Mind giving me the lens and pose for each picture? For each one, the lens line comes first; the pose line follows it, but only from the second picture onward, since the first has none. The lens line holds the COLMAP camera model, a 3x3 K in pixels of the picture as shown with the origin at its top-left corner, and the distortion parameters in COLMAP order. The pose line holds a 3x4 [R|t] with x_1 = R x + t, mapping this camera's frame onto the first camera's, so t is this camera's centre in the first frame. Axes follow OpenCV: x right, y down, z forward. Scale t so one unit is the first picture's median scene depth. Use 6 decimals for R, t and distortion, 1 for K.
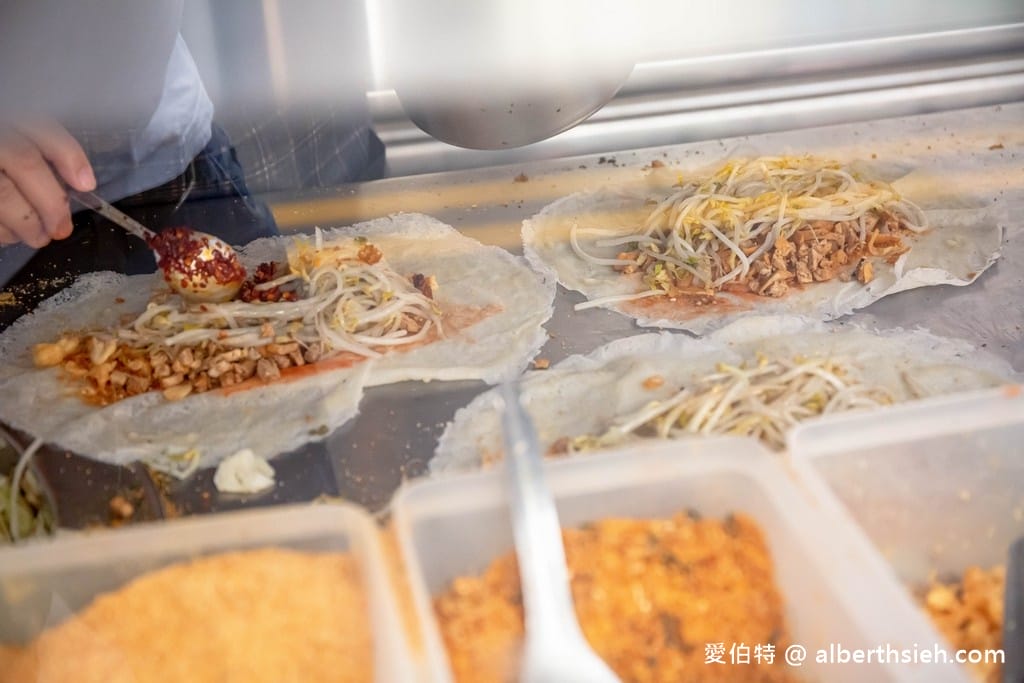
lens RADIAL K [[1545.5, 0, 512.0], [0, 1545.5, 341.5], [0, 0, 1]] dist [0.006423, 0.103213]
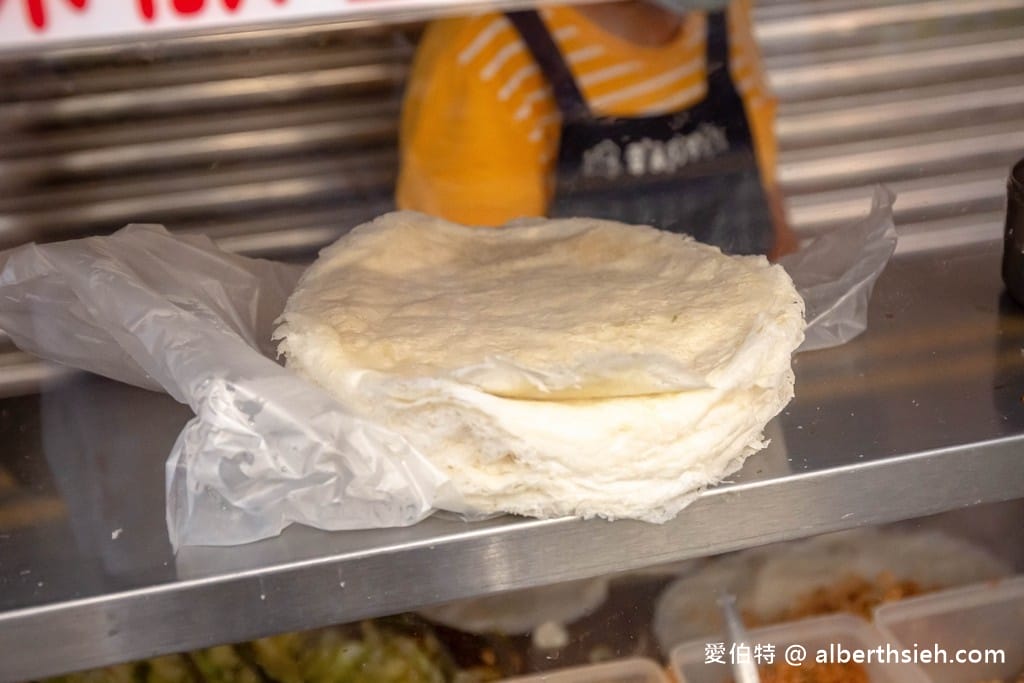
lens RADIAL K [[1287.6, 0, 512.0], [0, 1287.6, 341.5], [0, 0, 1]] dist [0.007304, 0.007743]
pose [[0.998918, -0.037418, -0.027607, -0.145864], [0.034395, 0.994101, -0.102863, -0.087674], [0.031293, 0.101802, 0.994312, -0.443251]]
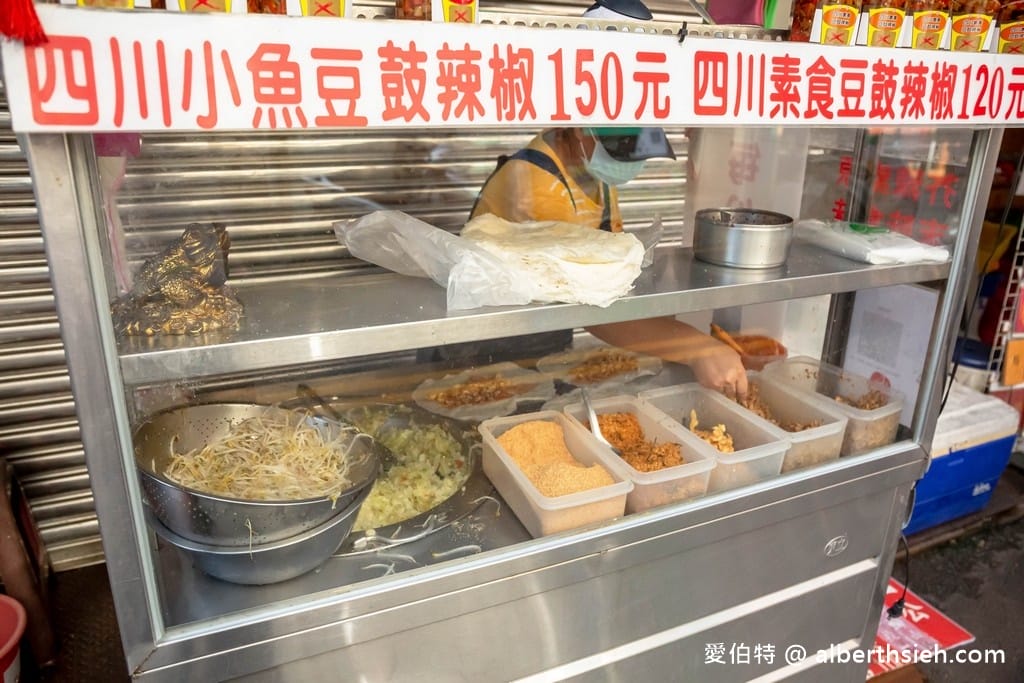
lens RADIAL K [[770.8, 0, 512.0], [0, 770.8, 341.5], [0, 0, 1]] dist [-0.045511, 0.004705]
pose [[0.981025, -0.022463, 0.192578, -0.470551], [0.052385, 0.987033, -0.151730, 0.170918], [-0.186672, 0.158939, 0.969480, -0.899371]]
